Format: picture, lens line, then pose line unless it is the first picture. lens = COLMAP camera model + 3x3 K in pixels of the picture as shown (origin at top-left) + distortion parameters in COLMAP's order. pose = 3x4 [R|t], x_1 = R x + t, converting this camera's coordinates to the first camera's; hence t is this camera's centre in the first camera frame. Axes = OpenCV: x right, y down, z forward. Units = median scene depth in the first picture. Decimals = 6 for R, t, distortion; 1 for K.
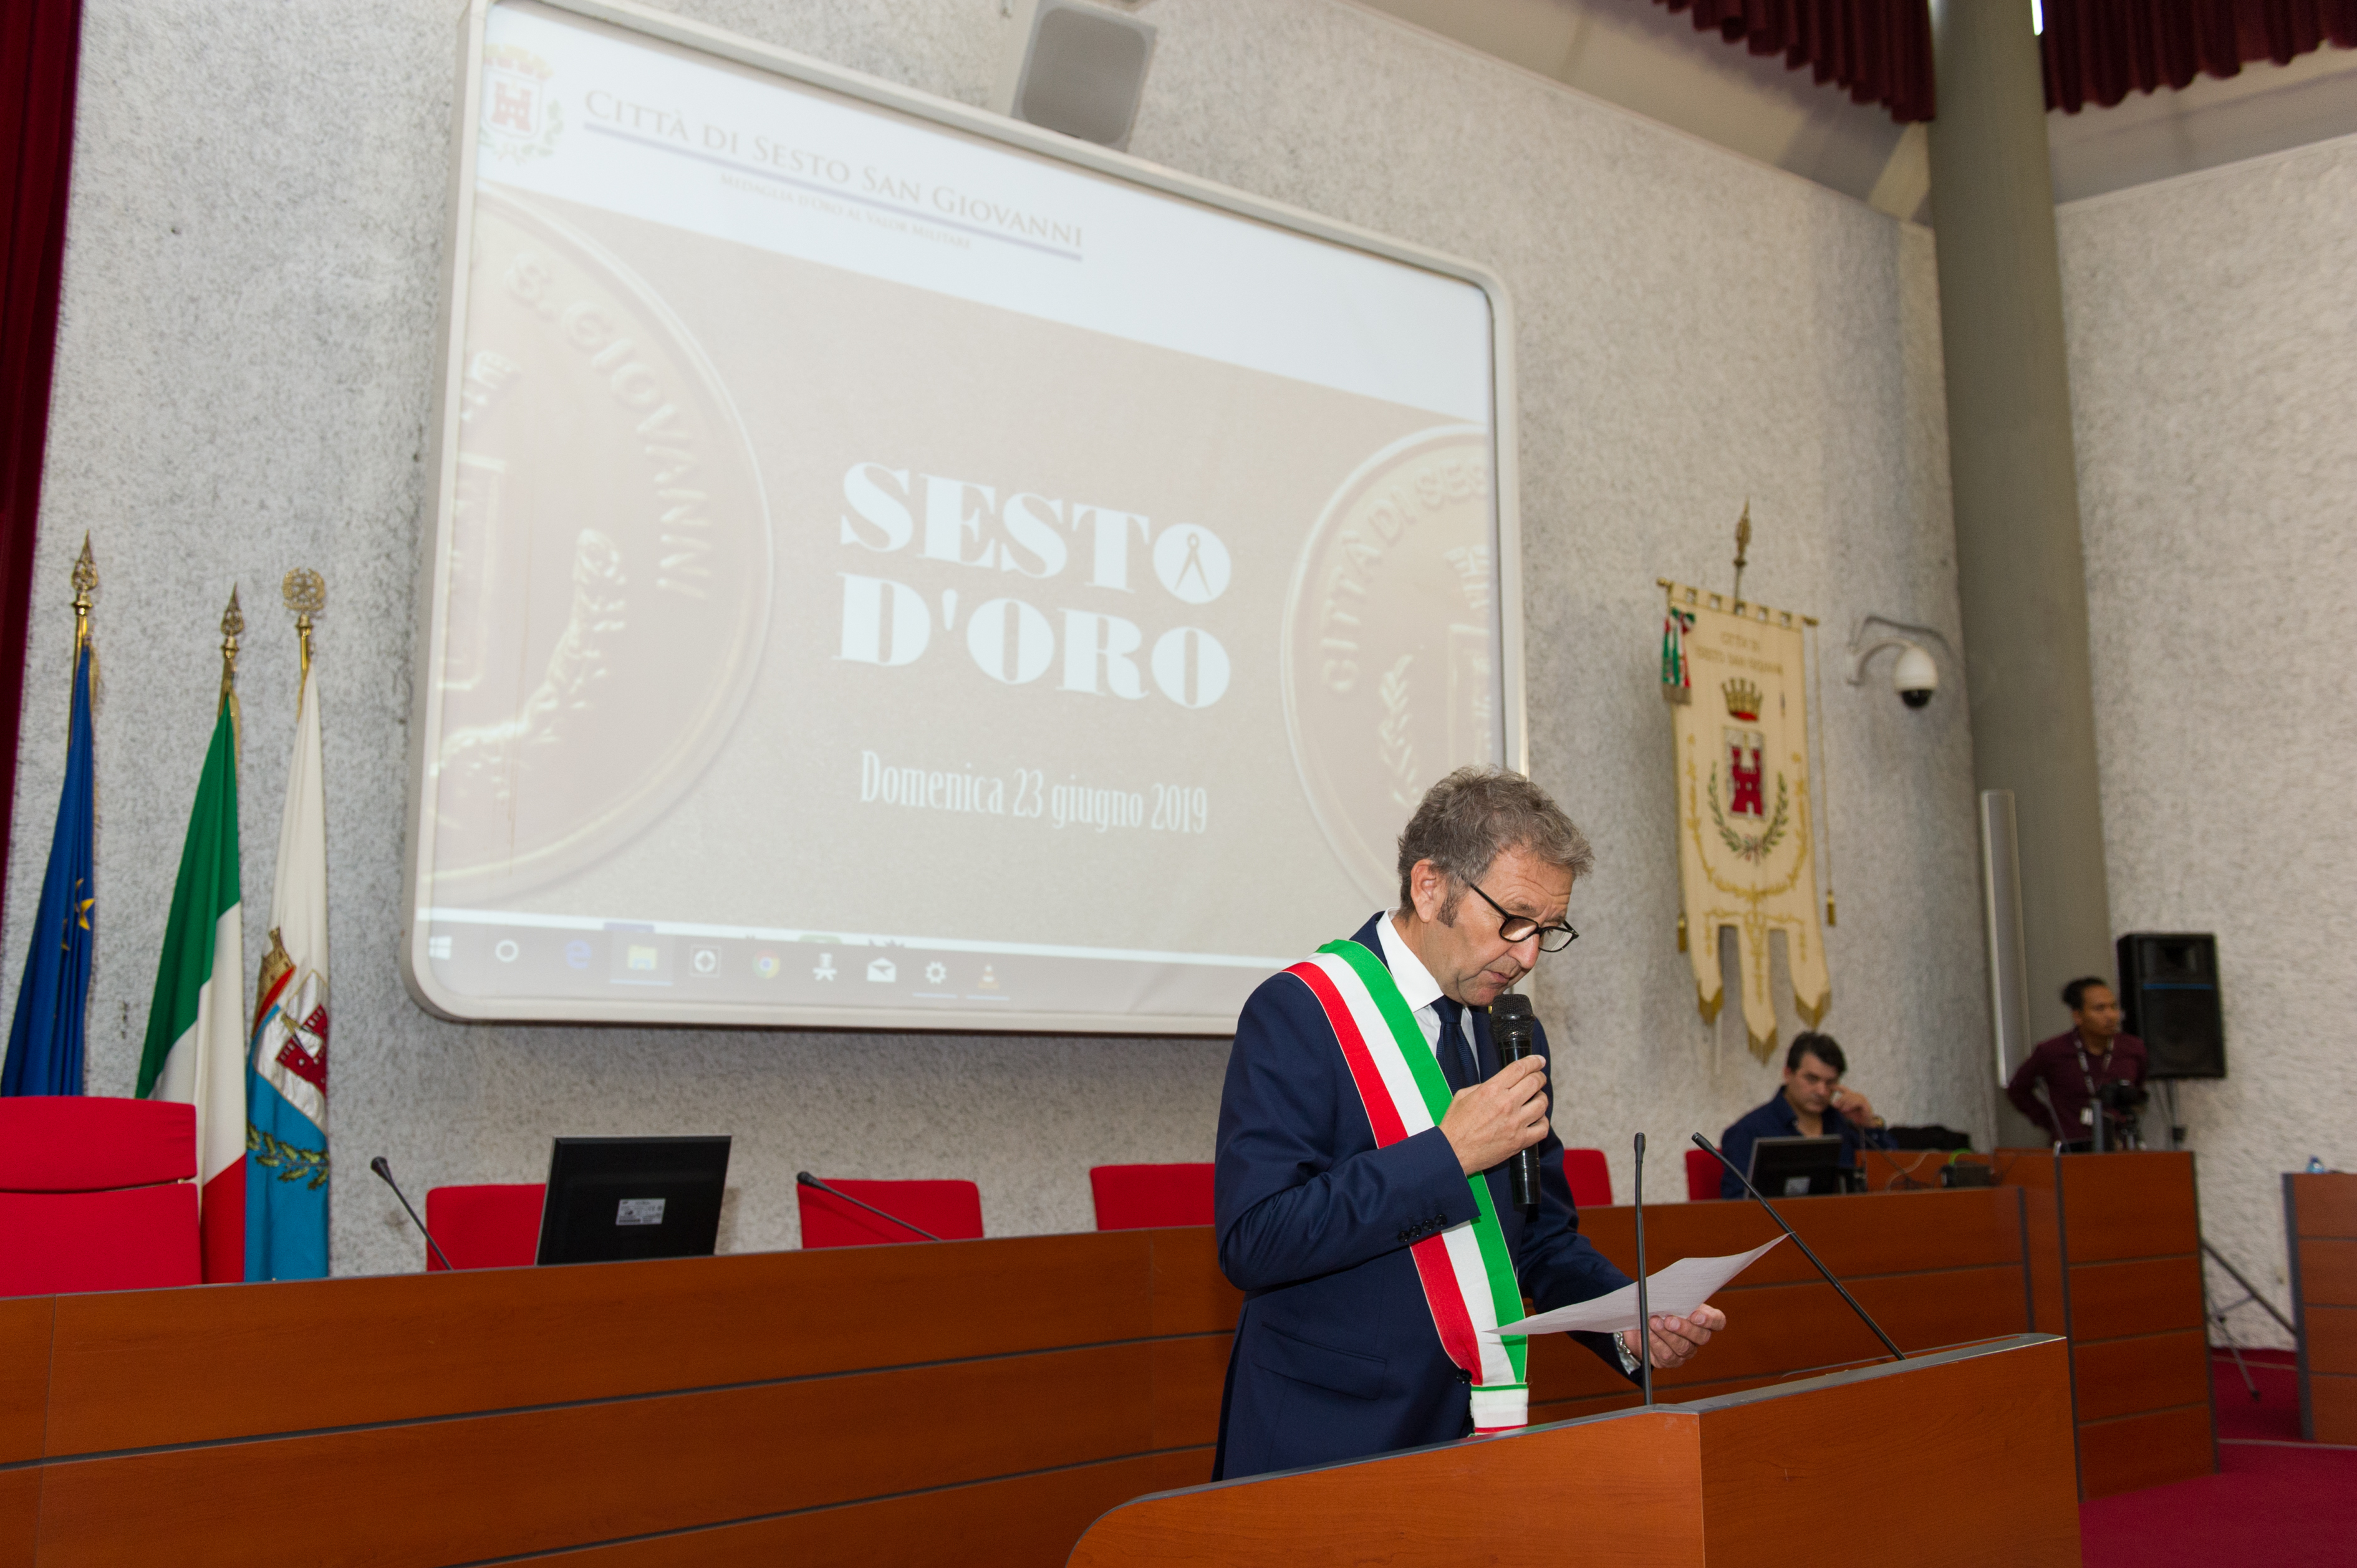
lens RADIAL K [[1851.2, 0, 1137.7], [0, 1851.2, 781.5], [0, 0, 1]] dist [-0.007726, -0.020998]
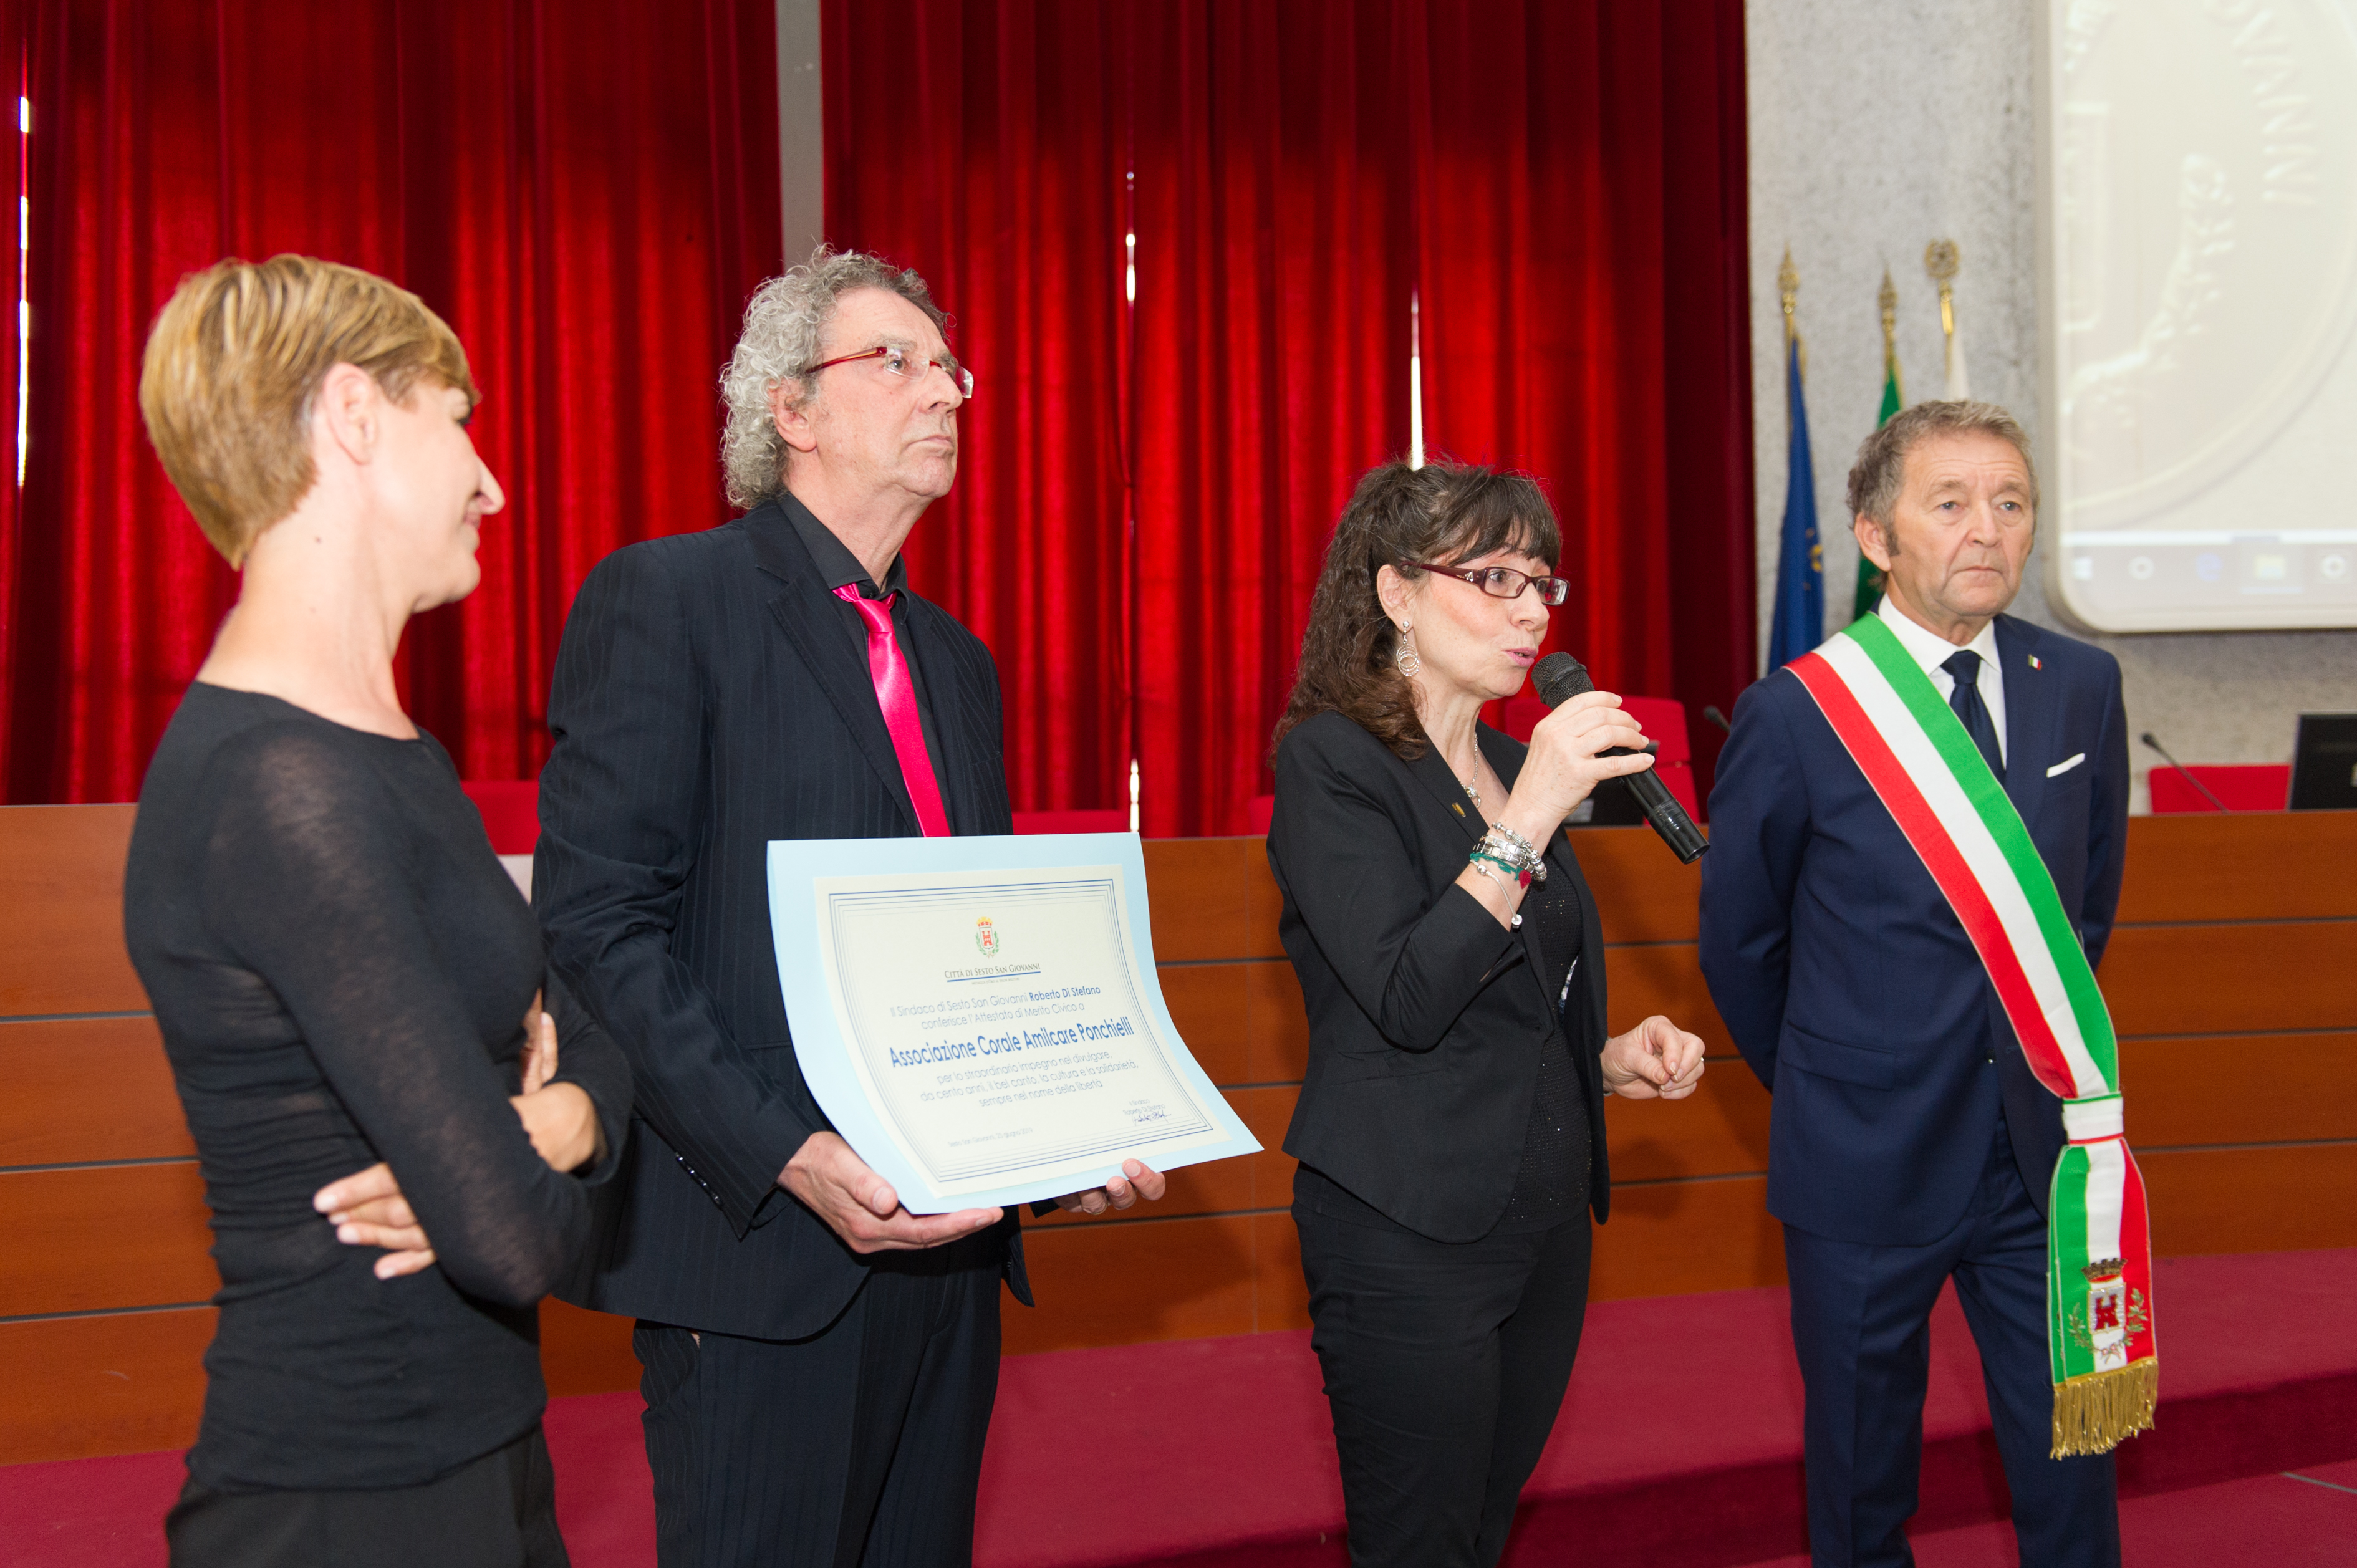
lens RADIAL K [[2285.2, 0, 1184.1], [0, 2285.2, 769.5], [0, 0, 1]] dist [-0.023257, 0.000000]
pose [[0.818723, -0.011468, -0.574075, -0.034859], [0.112338, 0.983678, 0.140561, -0.040605], [0.563093, -0.179570, 0.806648, -0.391870]]
